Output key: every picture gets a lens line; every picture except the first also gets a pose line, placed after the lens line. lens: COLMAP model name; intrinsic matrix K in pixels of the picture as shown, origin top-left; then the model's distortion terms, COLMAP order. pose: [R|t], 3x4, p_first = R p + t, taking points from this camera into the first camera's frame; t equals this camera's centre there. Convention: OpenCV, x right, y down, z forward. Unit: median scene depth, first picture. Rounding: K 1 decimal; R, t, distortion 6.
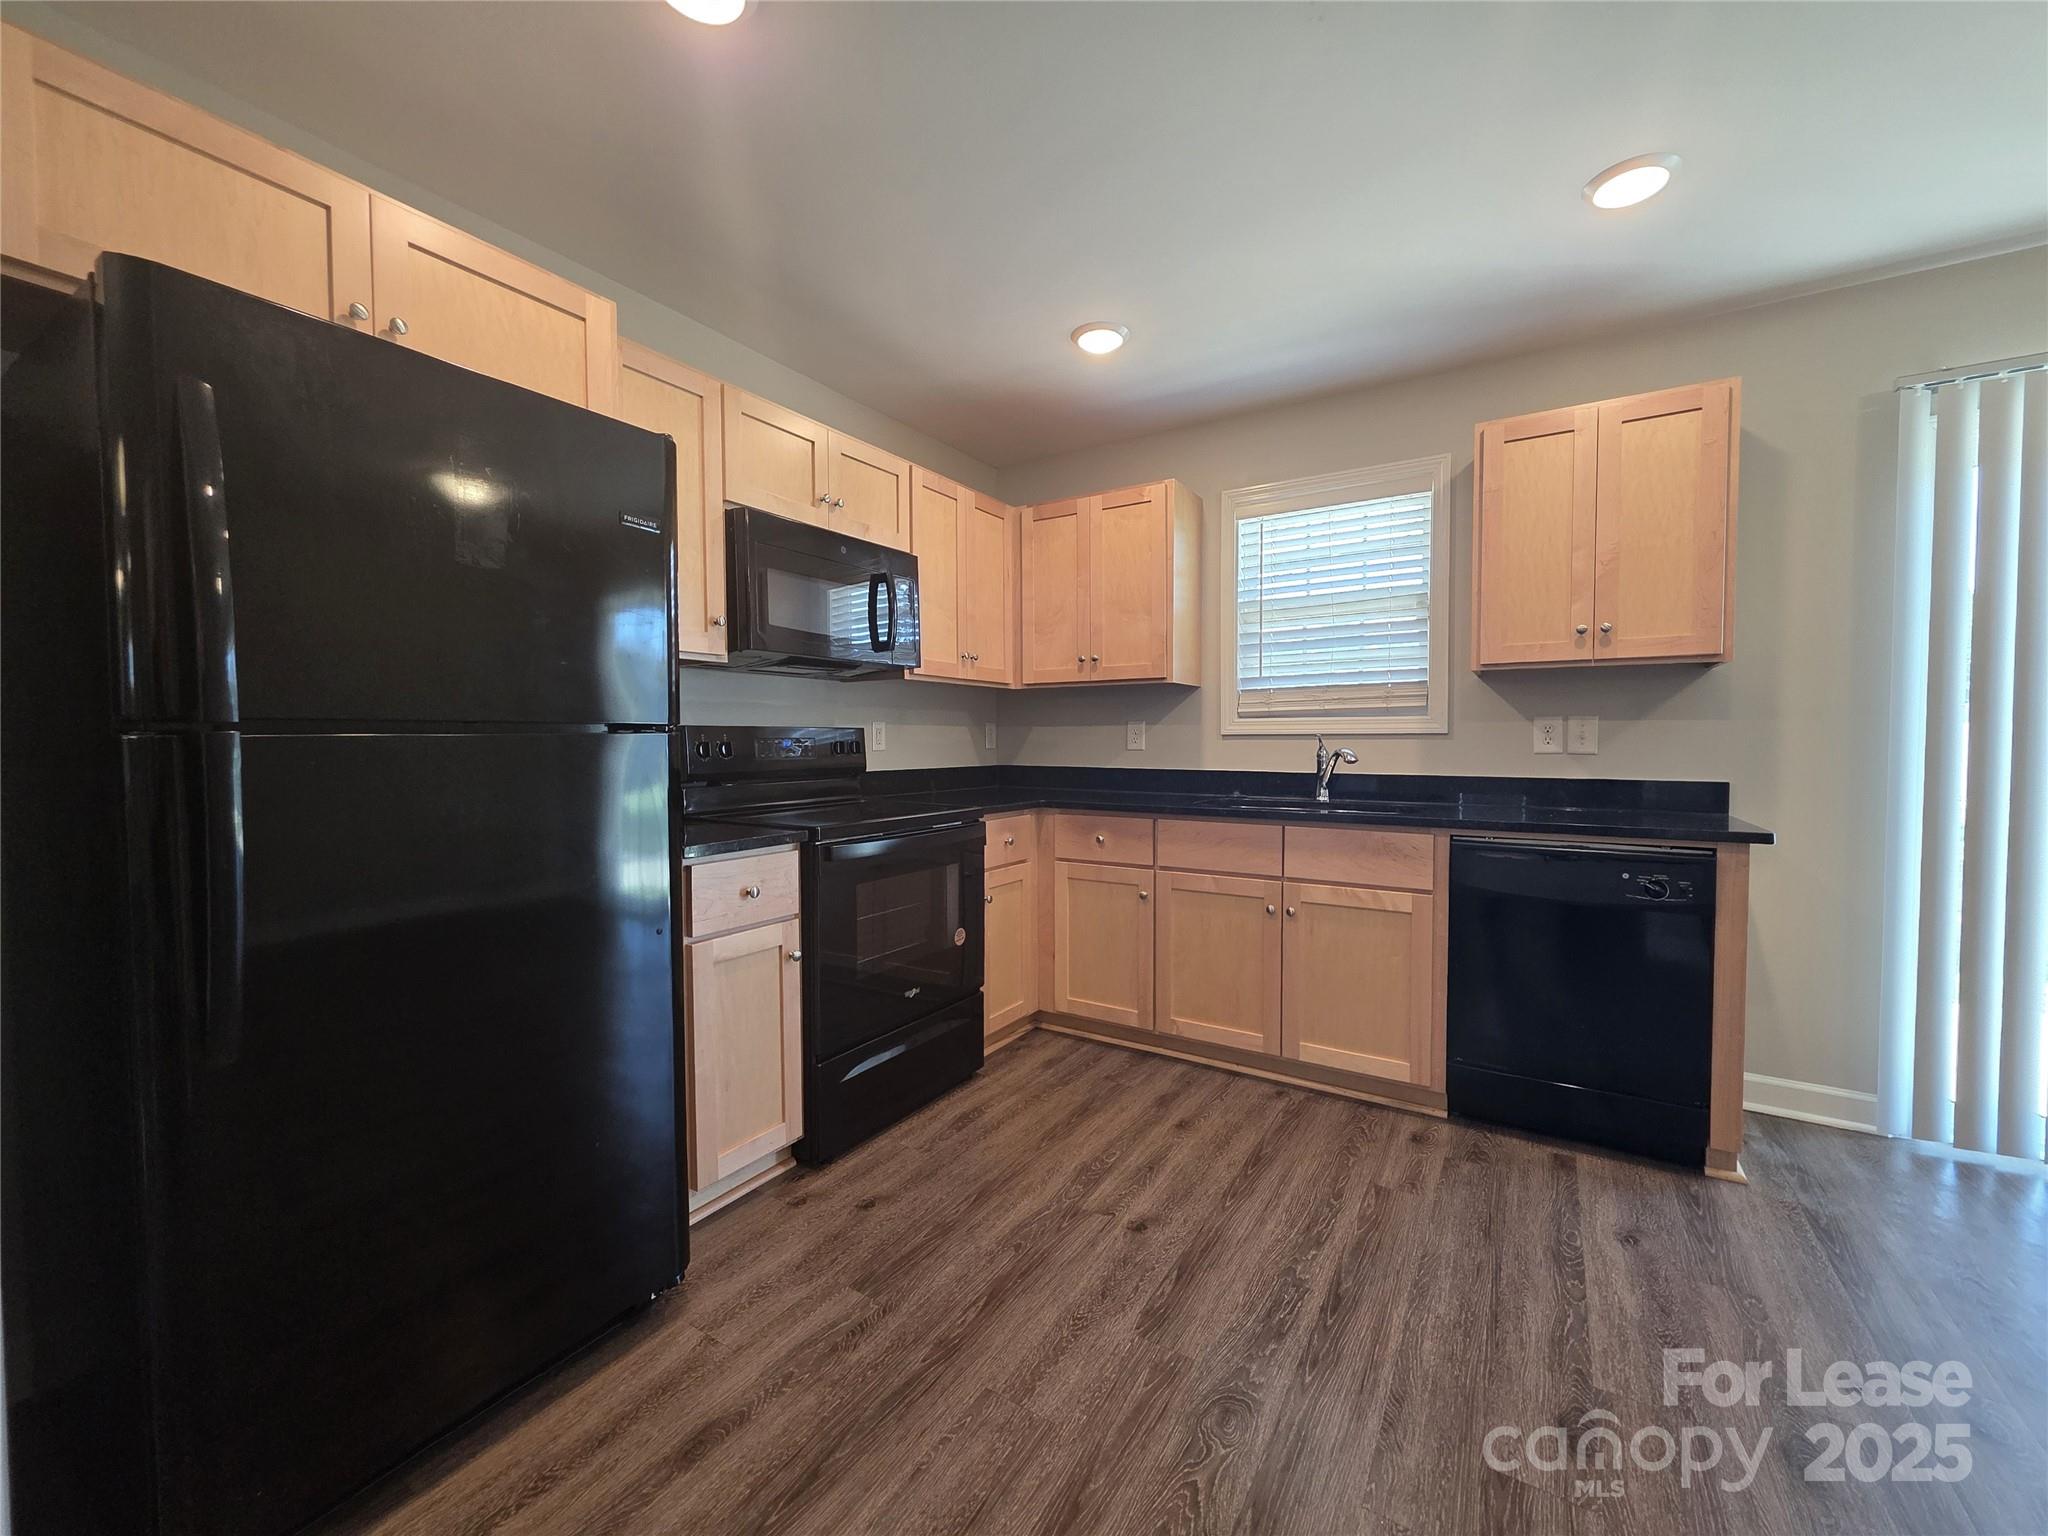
lens RADIAL K [[813.4, 0, 1024.9], [0, 813.4, 764.1], [0, 0, 1]] dist [0.000757, 0.000038]
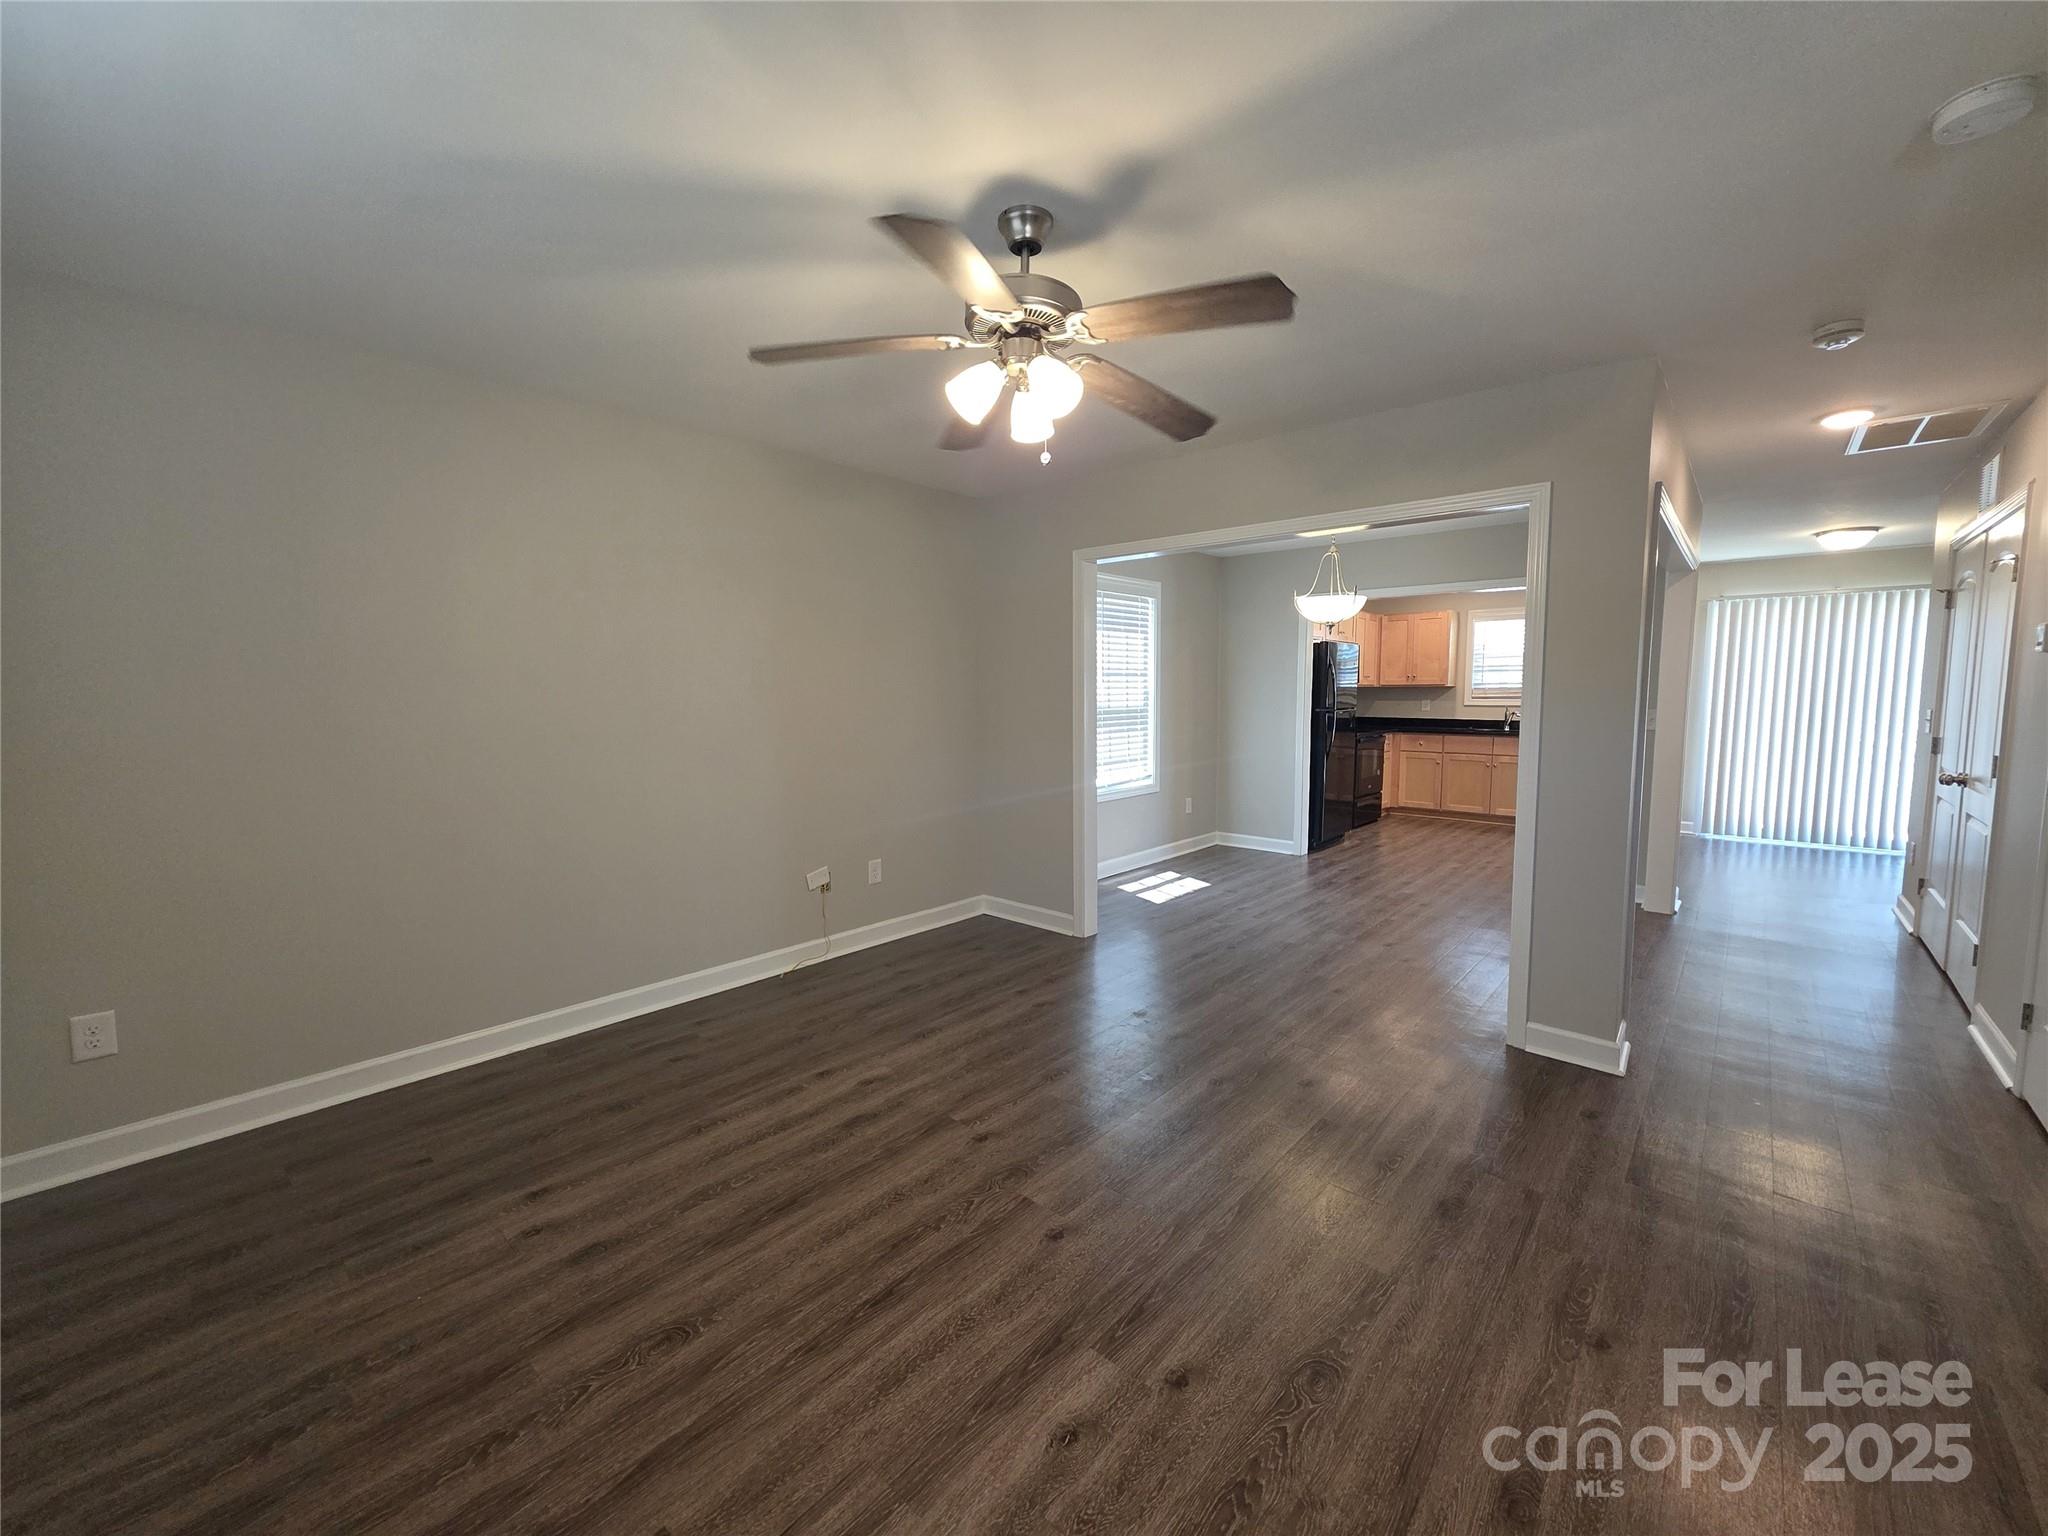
lens RADIAL K [[824.2, 0, 1046.5], [0, 824.2, 761.9], [0, 0, 1]] dist [0.017420, -0.000022]
pose [[0.989730, 0.011569, -0.142483, -0.939547], [-0.003330, 0.998315, 0.057928, -0.005885], [0.142913, -0.056859, 0.988101, -2.424735]]
